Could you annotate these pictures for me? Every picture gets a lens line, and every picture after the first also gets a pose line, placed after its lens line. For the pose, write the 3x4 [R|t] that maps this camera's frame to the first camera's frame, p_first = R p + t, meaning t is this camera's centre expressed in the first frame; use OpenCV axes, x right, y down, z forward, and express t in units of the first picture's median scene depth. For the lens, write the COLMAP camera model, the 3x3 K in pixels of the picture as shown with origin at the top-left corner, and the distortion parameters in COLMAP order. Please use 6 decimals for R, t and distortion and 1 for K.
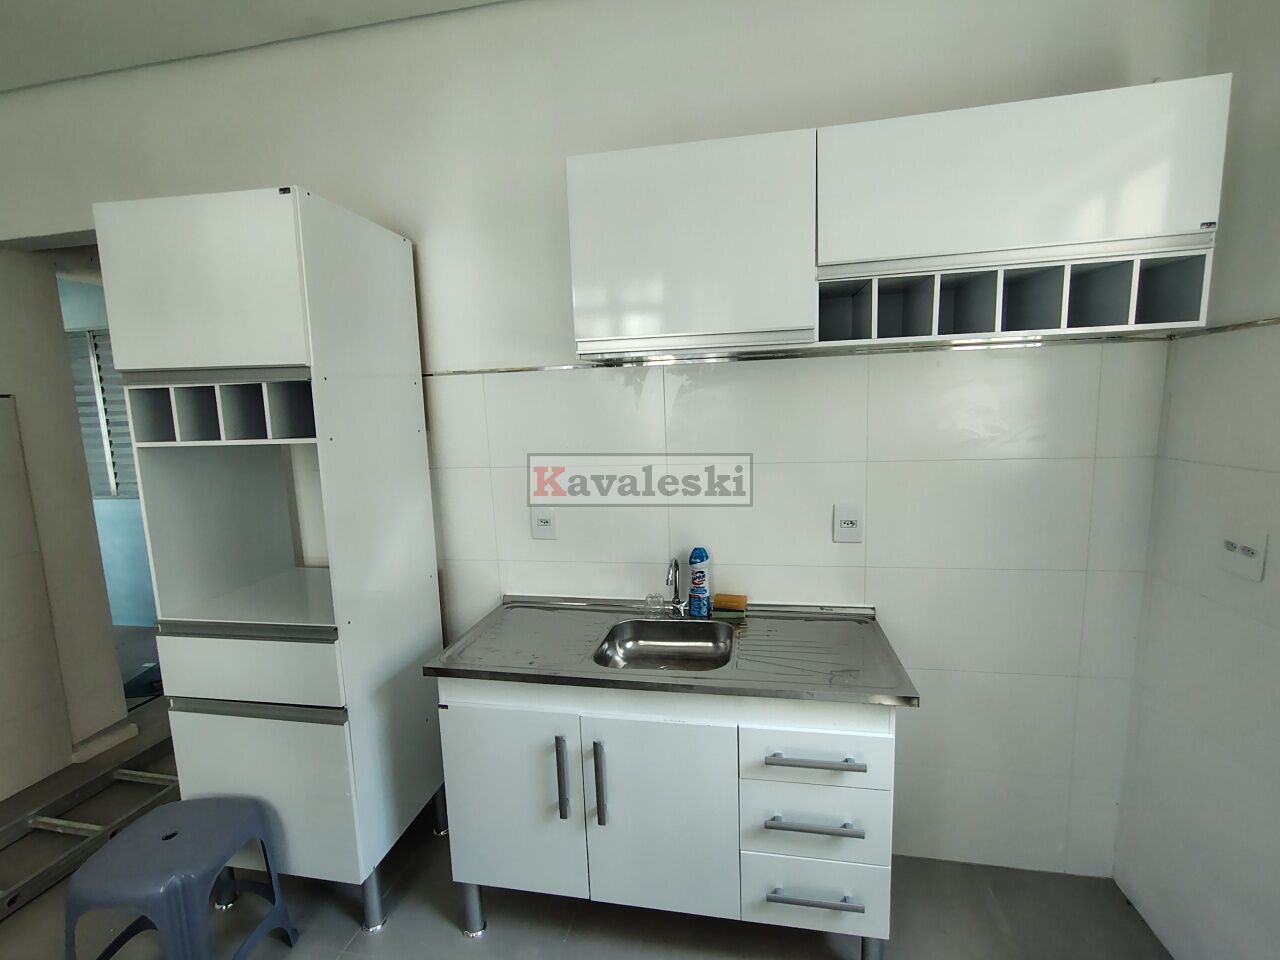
lens RADIAL K [[589.4, 0, 640.2], [0, 589.4, 477.3], [0, 0, 1]] dist [-0.001972, 0.003785]
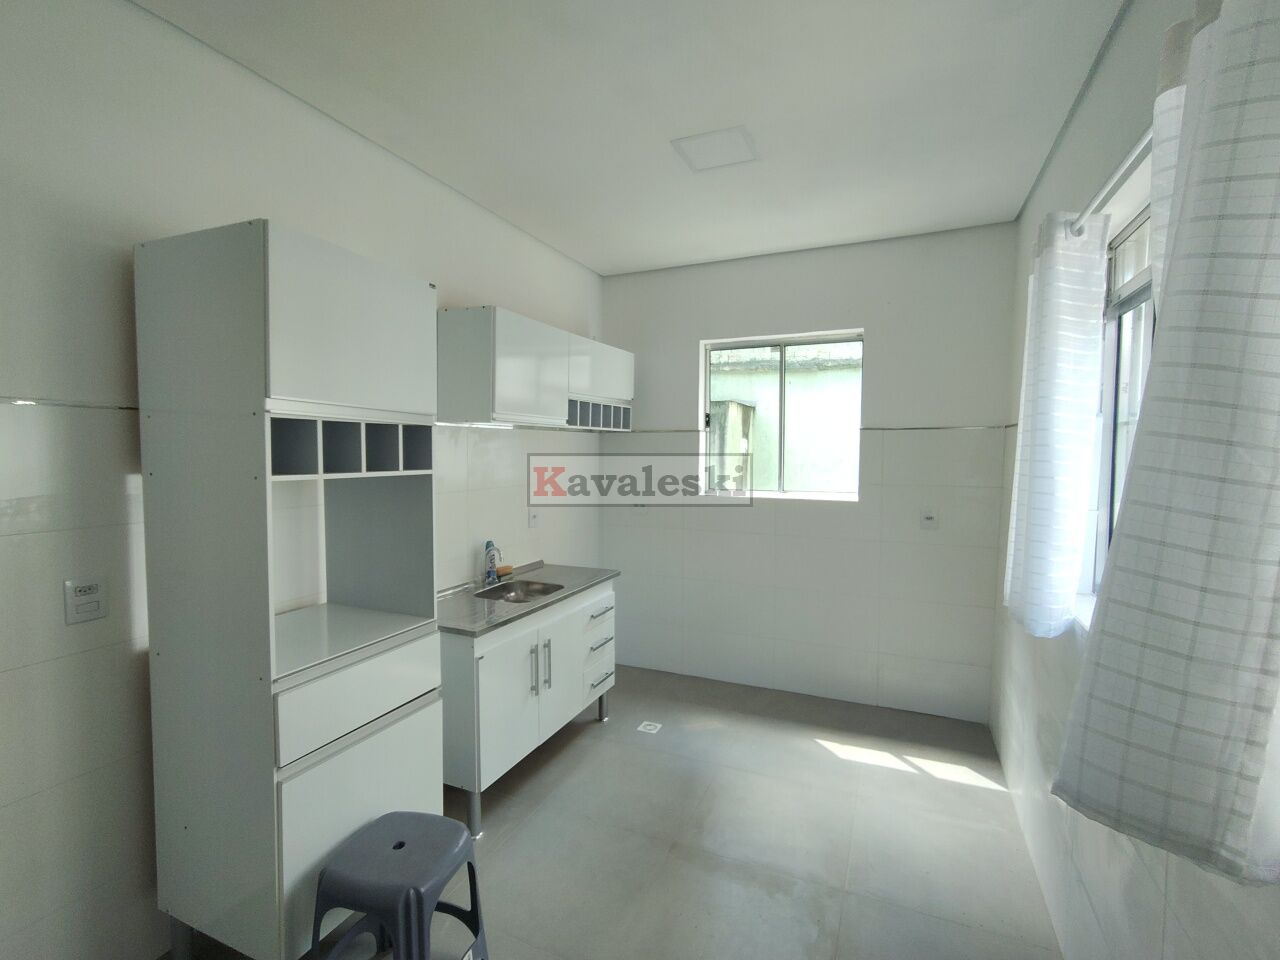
lens RADIAL K [[589.4, 0, 640.2], [0, 589.4, 477.3], [0, 0, 1]] dist [-0.001972, 0.003785]
pose [[0.225655, -0.011787, 0.974136, -1.704498], [0.118833, 0.992793, -0.015514, 0.025092], [-0.966933, 0.119260, 0.225429, 0.266645]]
